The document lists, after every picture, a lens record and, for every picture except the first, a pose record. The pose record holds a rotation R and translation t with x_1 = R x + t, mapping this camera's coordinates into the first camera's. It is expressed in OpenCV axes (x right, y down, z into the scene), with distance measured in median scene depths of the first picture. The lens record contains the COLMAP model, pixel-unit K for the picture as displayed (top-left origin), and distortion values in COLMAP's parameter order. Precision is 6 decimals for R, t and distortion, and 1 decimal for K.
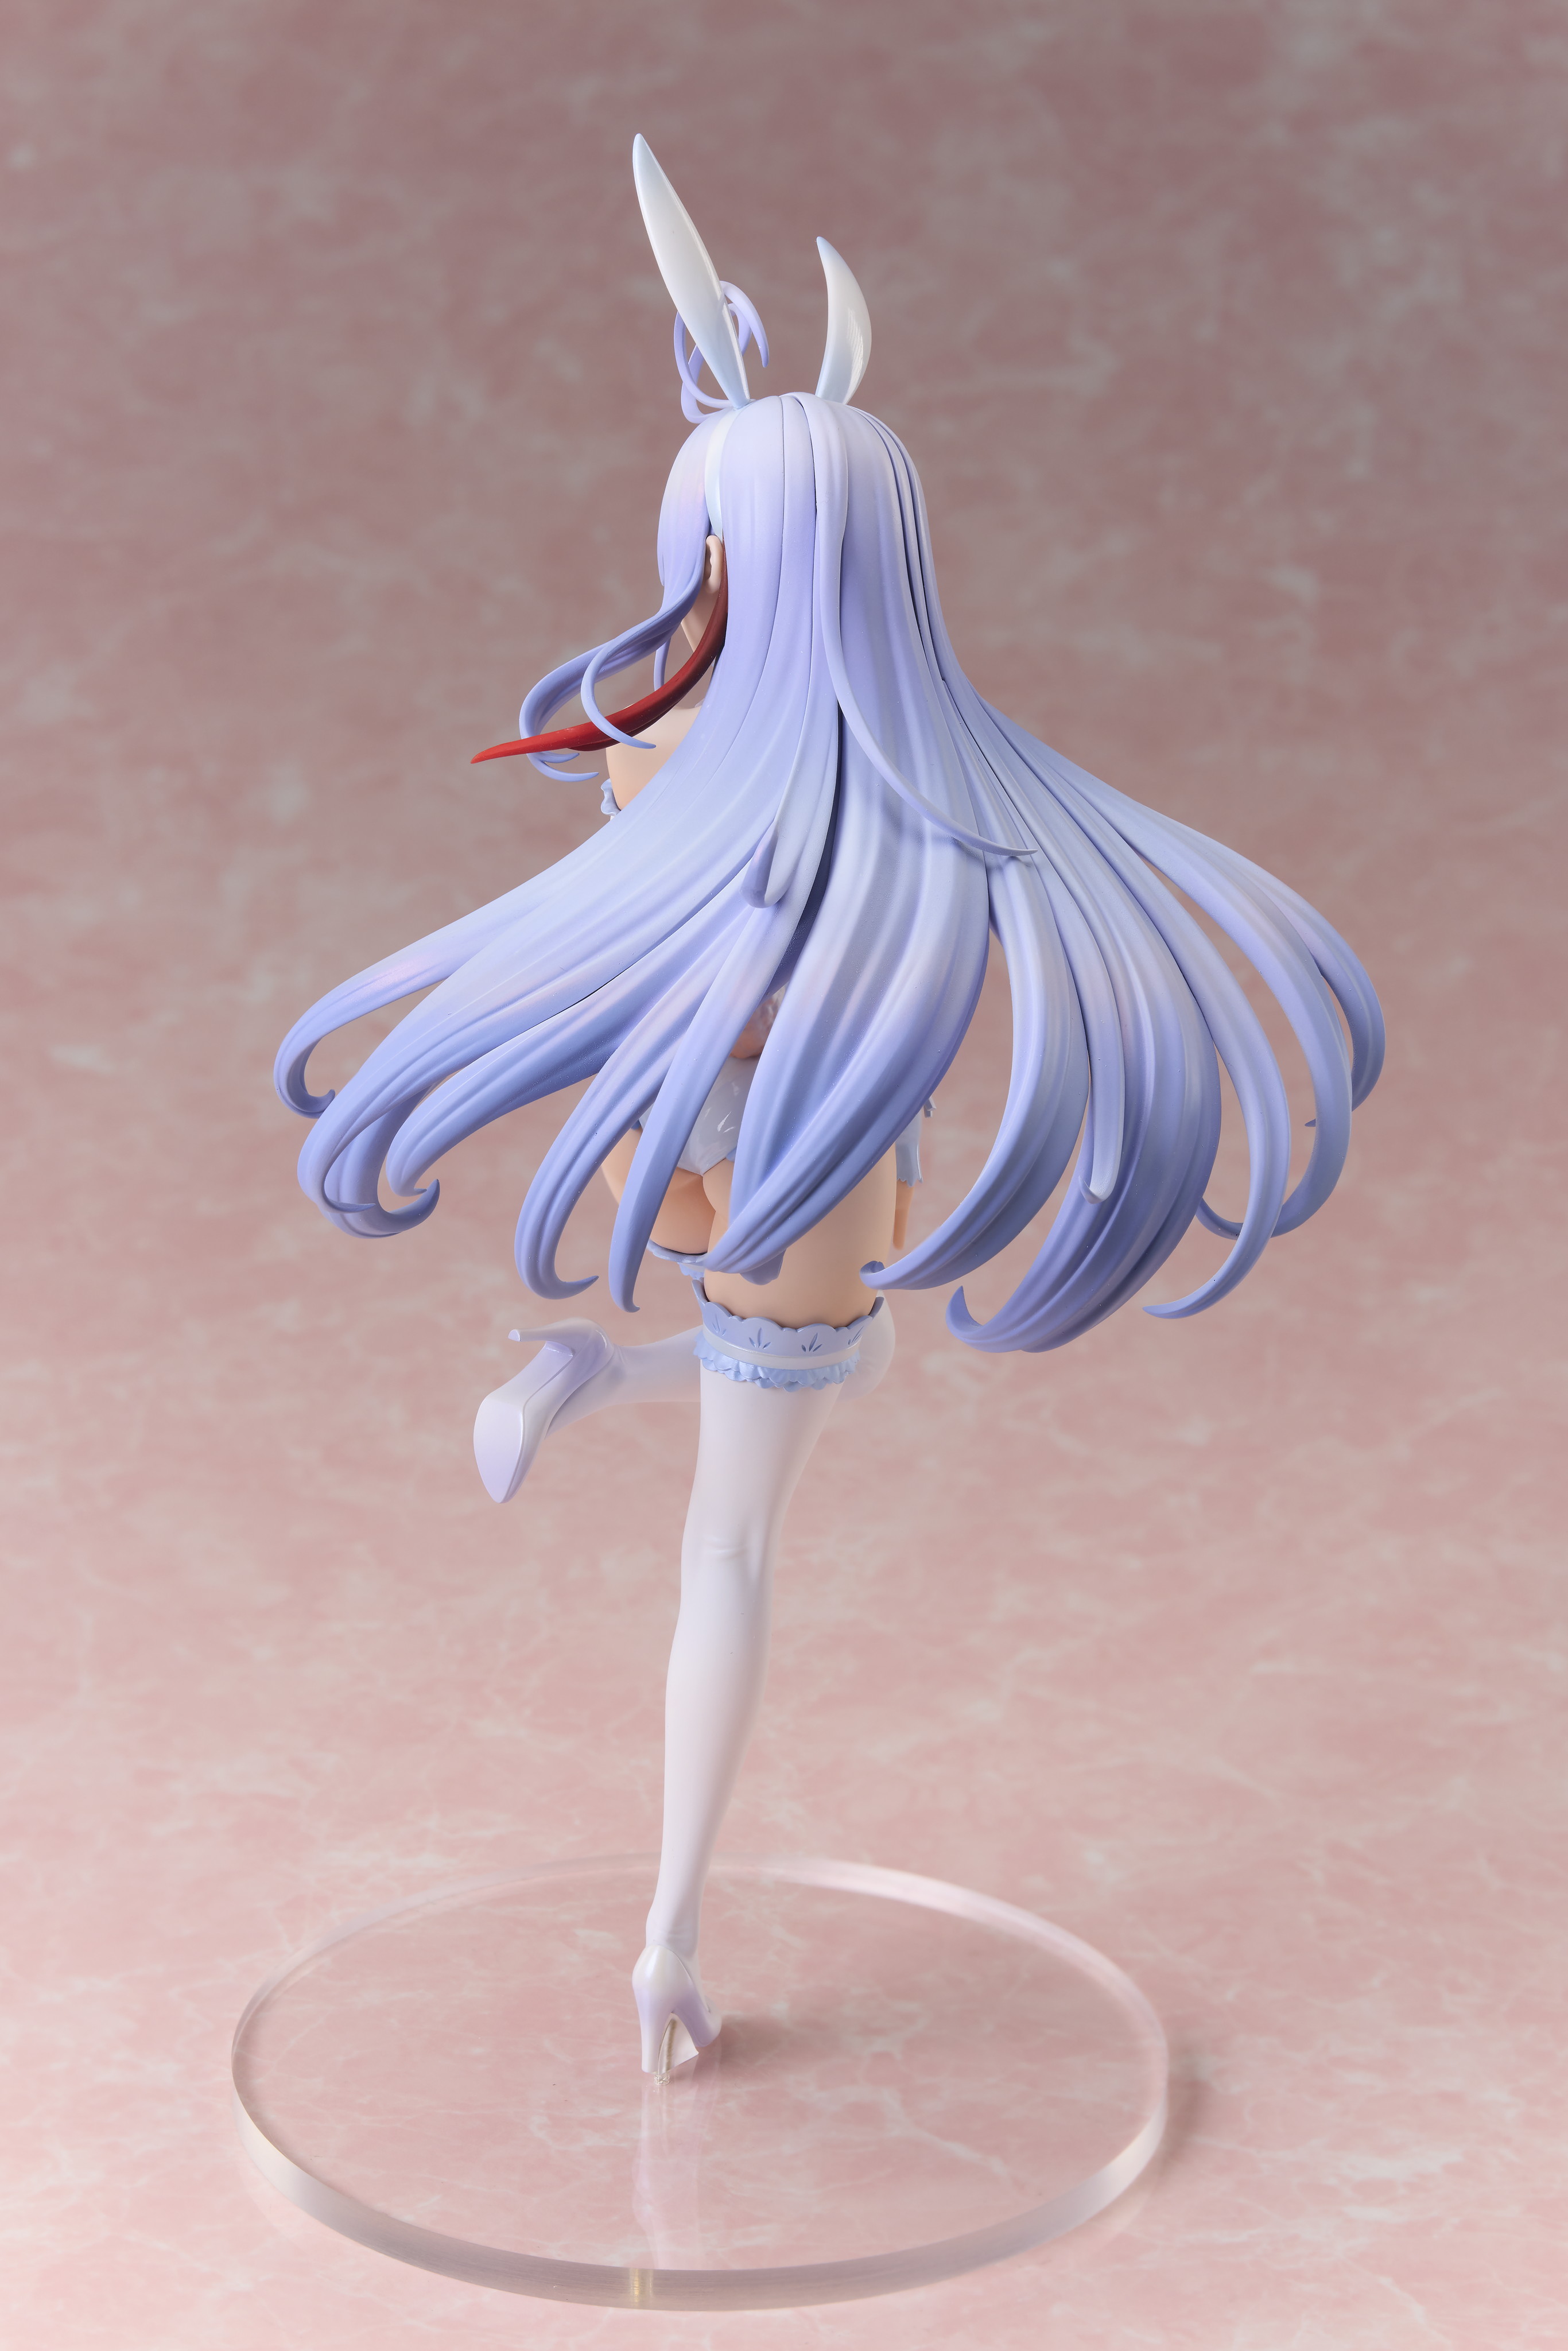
lens RADIAL K [[6341.0, 0, 784.0], [0, 6341.0, 1175.5], [0, 0, 1]] dist [0.035792, -0.774552]
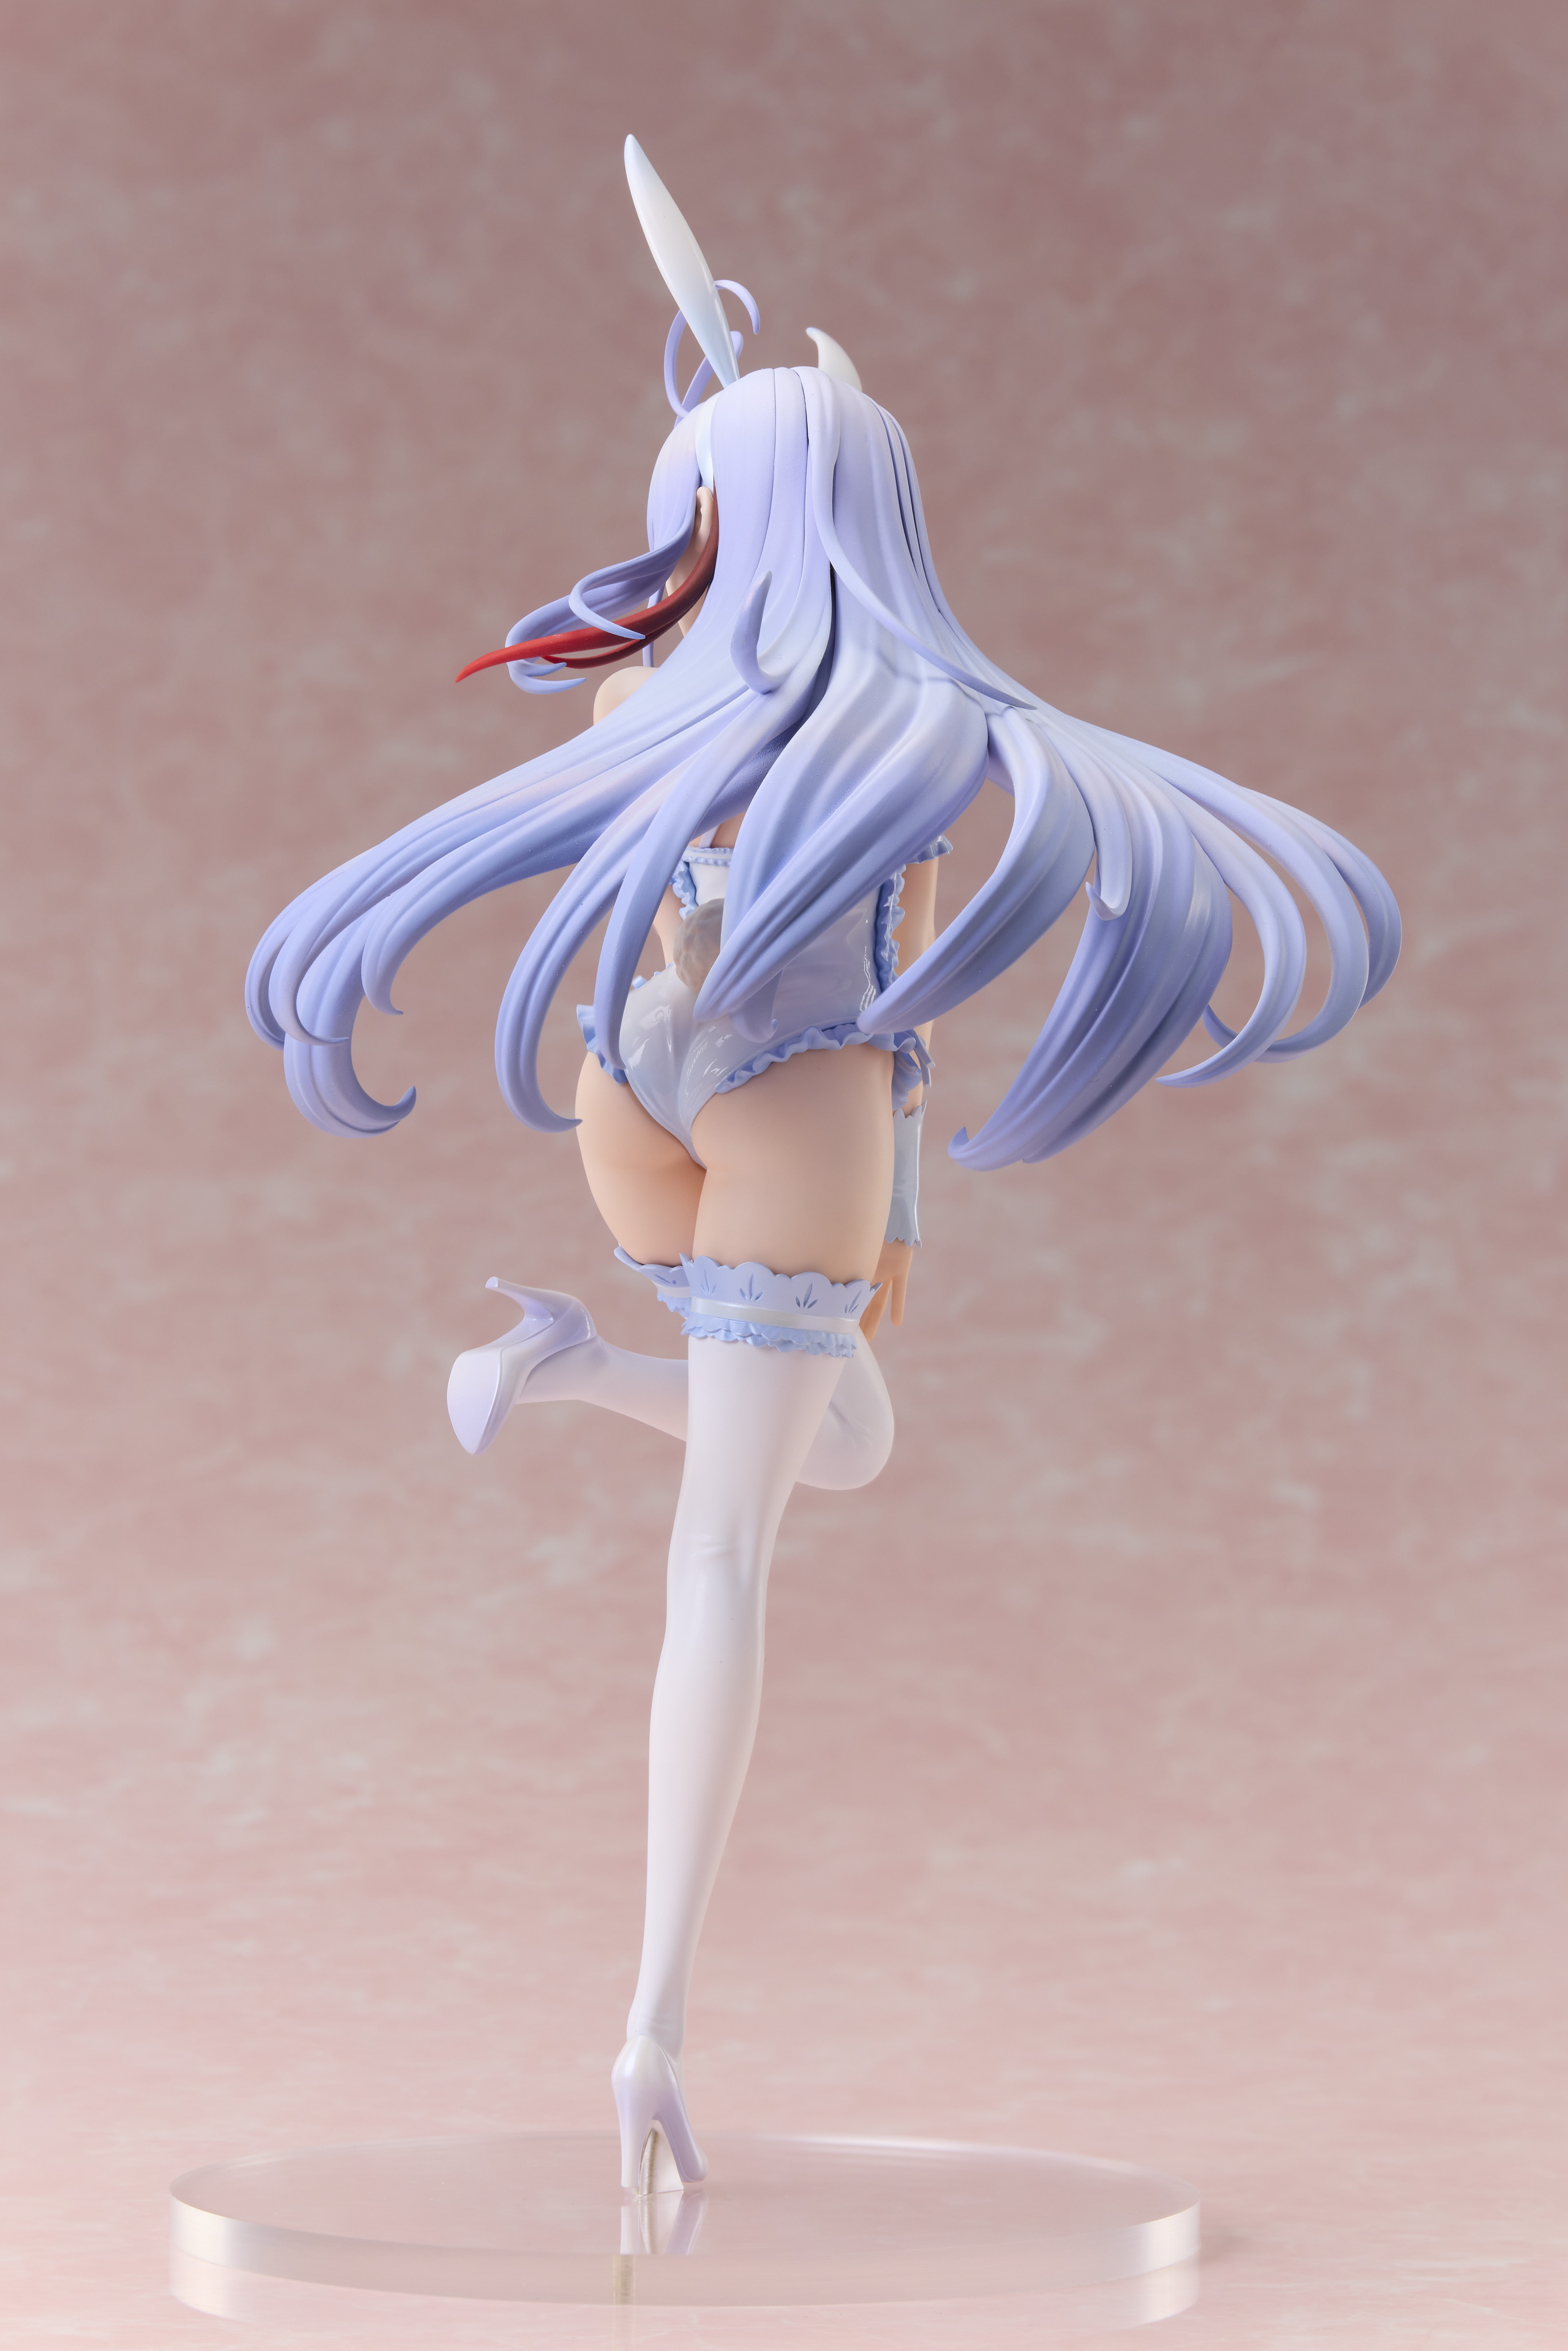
lens RADIAL K [[6478.3, 0, 754.4], [0, 6478.3, 1177.4], [0, 0, 1]] dist [0.011529, -0.106225]
pose [[0.999999, -0.000970, -0.000735, -0.002495], [0.000676, 0.945009, -0.327044, 0.307883], [0.001012, 0.327043, 0.945009, 0.076087]]
